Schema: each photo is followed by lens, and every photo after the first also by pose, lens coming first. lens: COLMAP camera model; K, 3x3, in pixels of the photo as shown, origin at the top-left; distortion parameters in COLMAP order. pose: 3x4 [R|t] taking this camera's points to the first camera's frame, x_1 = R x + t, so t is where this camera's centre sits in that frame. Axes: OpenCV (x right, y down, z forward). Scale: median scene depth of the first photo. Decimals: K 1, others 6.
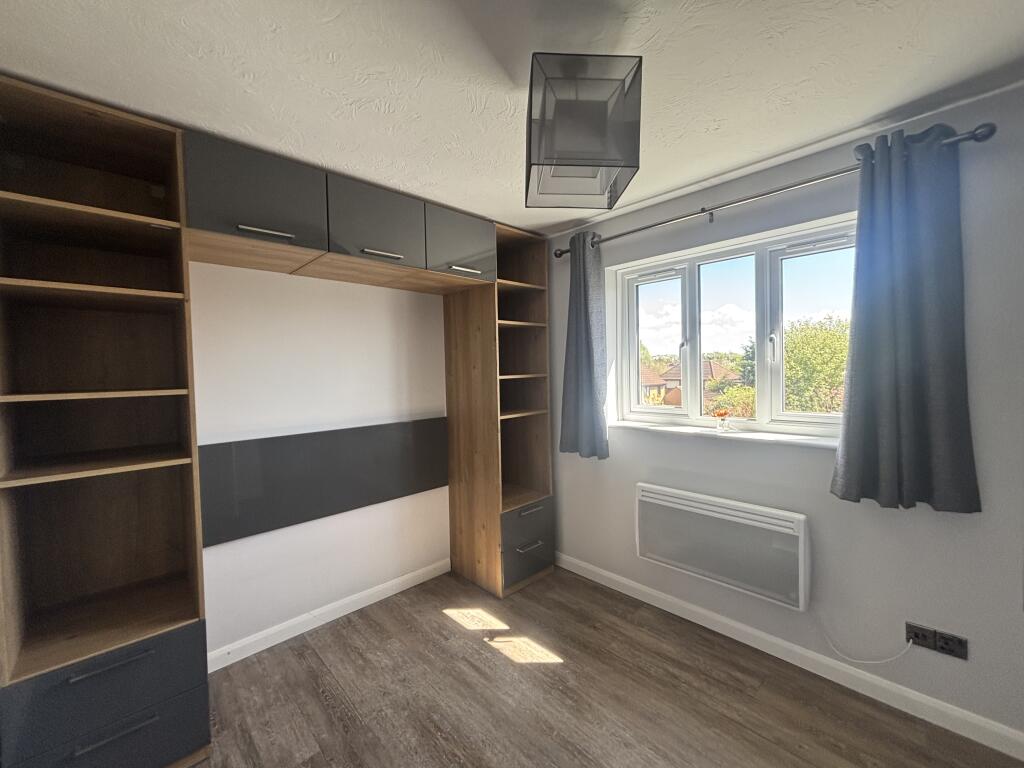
lens RADIAL K [[414.8, 0, 512.0], [0, 414.8, 384.0], [0, 0, 1]] dist [-0.000315, -0.000204]
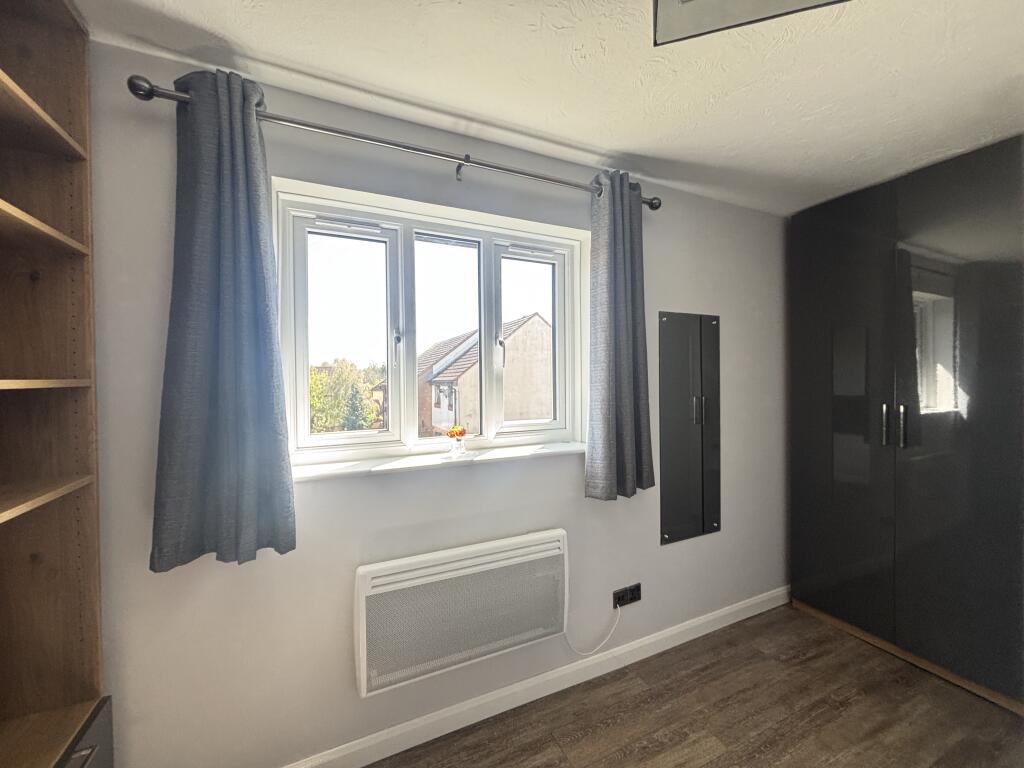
lens RADIAL K [[405.6, 0, 512.0], [0, 405.6, 384.0], [0, 0, 1]] dist [-0.000218, 0.000061]
pose [[0.332294, 0.009409, 0.943129, -0.176967], [0.034006, 0.999181, -0.021950, 0.000932], [-0.942563, 0.039366, 0.331702, 0.657471]]
